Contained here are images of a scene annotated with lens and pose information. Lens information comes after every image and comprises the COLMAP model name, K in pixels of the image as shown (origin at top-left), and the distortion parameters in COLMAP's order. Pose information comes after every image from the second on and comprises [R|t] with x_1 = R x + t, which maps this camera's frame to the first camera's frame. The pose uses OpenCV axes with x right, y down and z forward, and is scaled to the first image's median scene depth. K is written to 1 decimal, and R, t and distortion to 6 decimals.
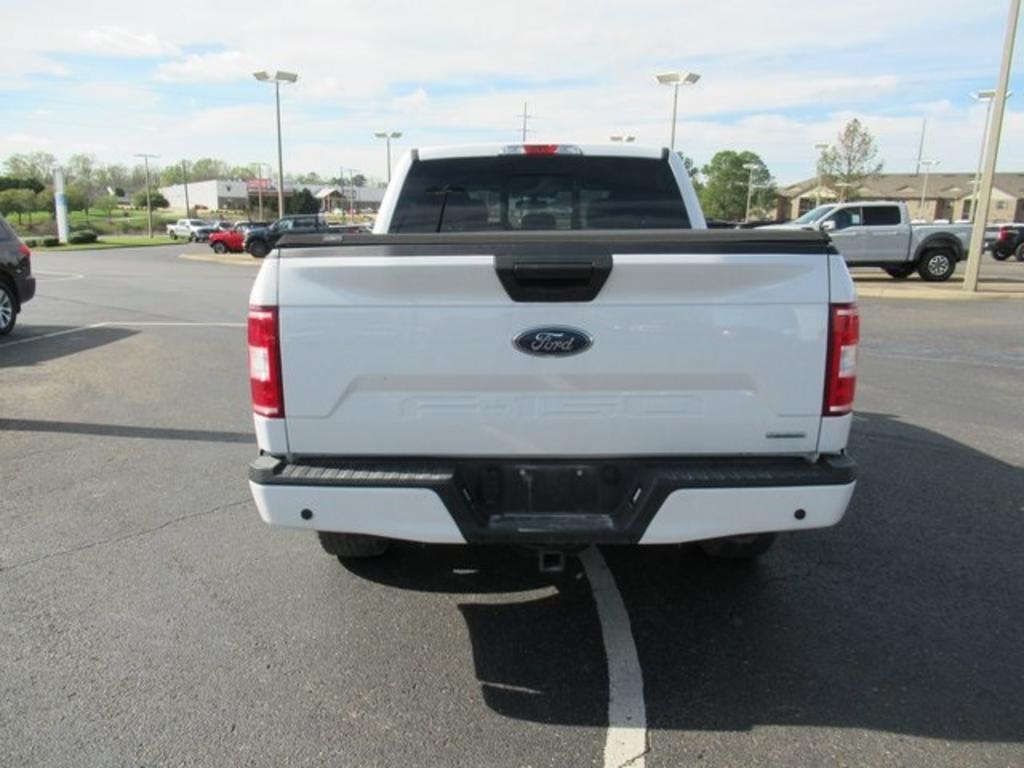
lens RADIAL K [[755.0, 0, 512.0], [0, 755.0, 384.0], [0, 0, 1]] dist [0.006686, 0.000161]
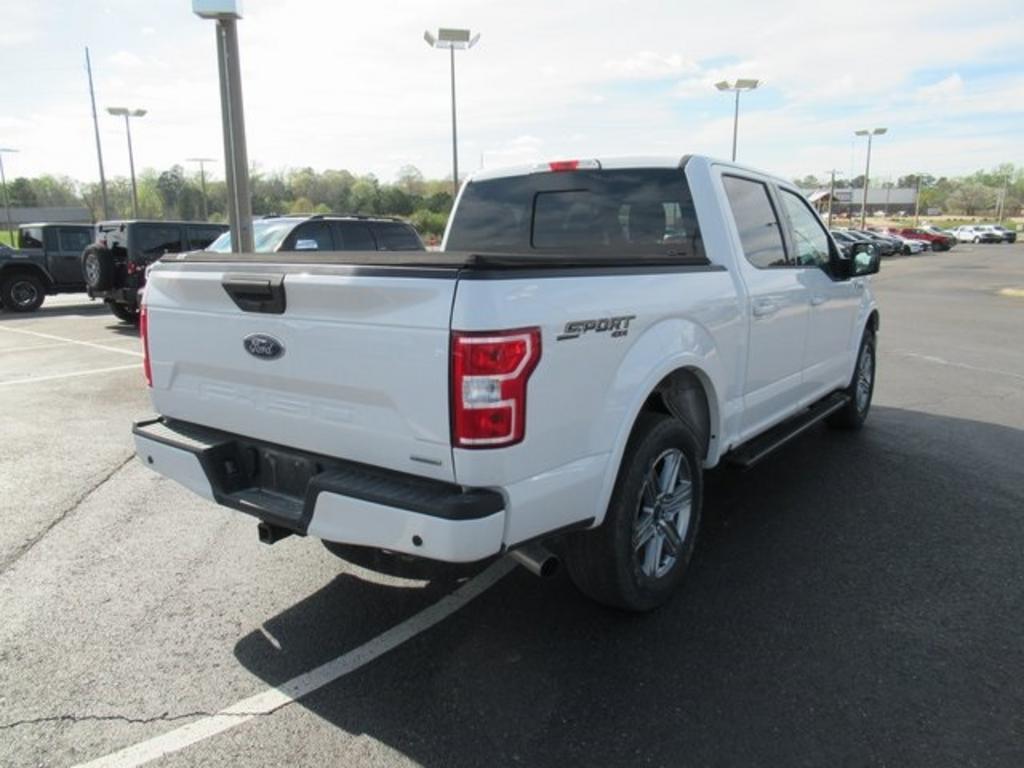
lens RADIAL K [[755.2, 0, 507.0], [0, 755.2, 383.8], [0, 0, 1]] dist [0.004176, -0.007866]
pose [[0.811462, 0.107462, -0.574440, 1.004162], [-0.111553, 0.993357, 0.028248, -0.071503], [0.573660, 0.041158, 0.818059, 0.246978]]
